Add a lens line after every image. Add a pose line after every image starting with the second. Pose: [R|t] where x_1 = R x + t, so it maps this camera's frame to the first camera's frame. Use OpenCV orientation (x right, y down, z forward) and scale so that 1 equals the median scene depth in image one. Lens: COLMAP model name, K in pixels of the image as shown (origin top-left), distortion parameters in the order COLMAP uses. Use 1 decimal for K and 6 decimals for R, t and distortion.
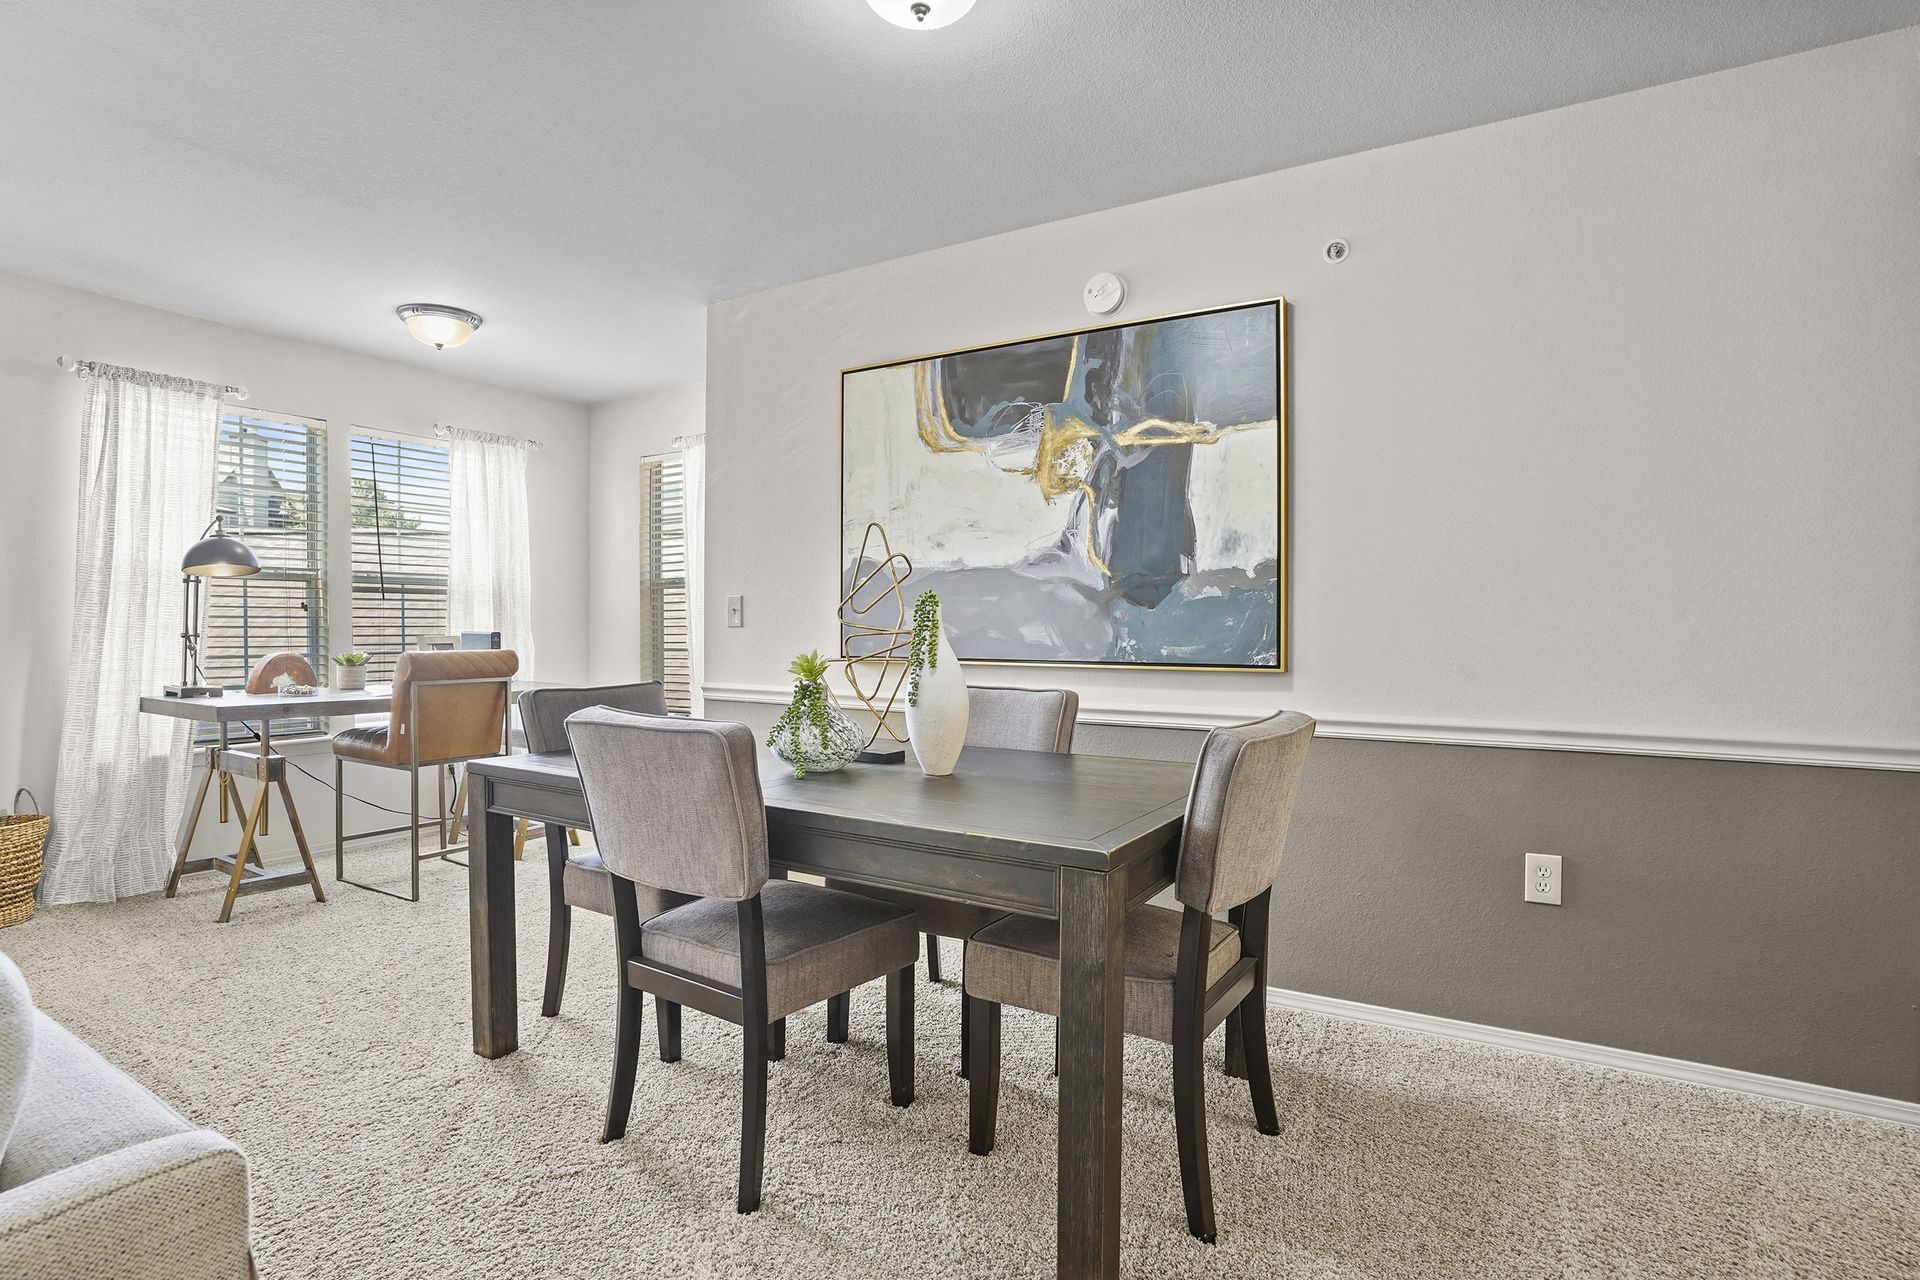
lens RADIAL K [[965.1, 0, 994.6], [0, 965.1, 643.1], [0, 0, 1]] dist [-0.066026, 0.023490]
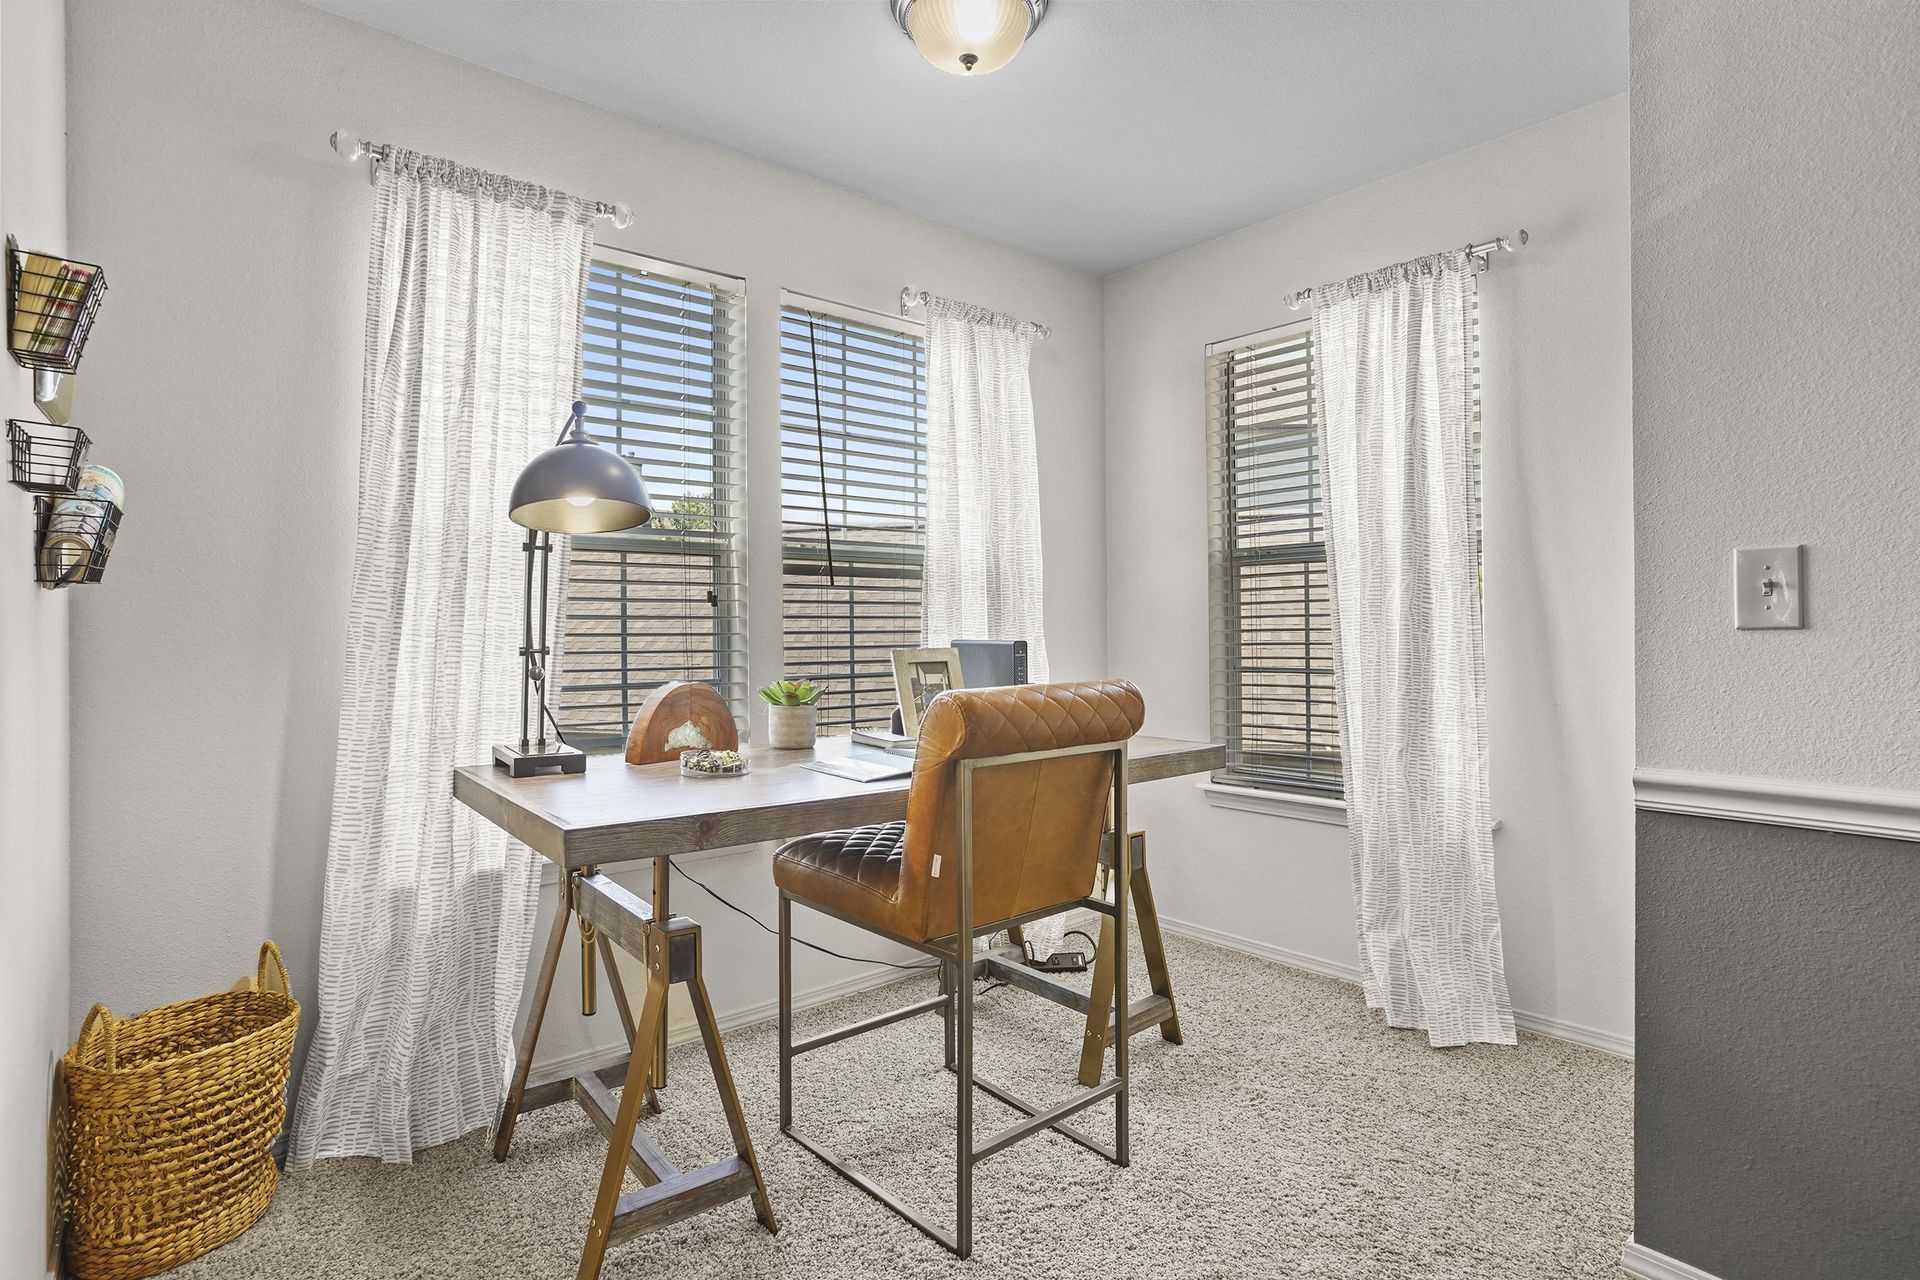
lens RADIAL K [[965.1, 0, 979.5], [0, 965.1, 634.2], [0, 0, 1]] dist [-0.066026, 0.023490]
pose [[0.949966, -0.006296, -0.312291, -0.455758], [0.001805, 0.999891, -0.014669, -0.009402], [0.312349, 0.013371, 0.949873, 0.564977]]
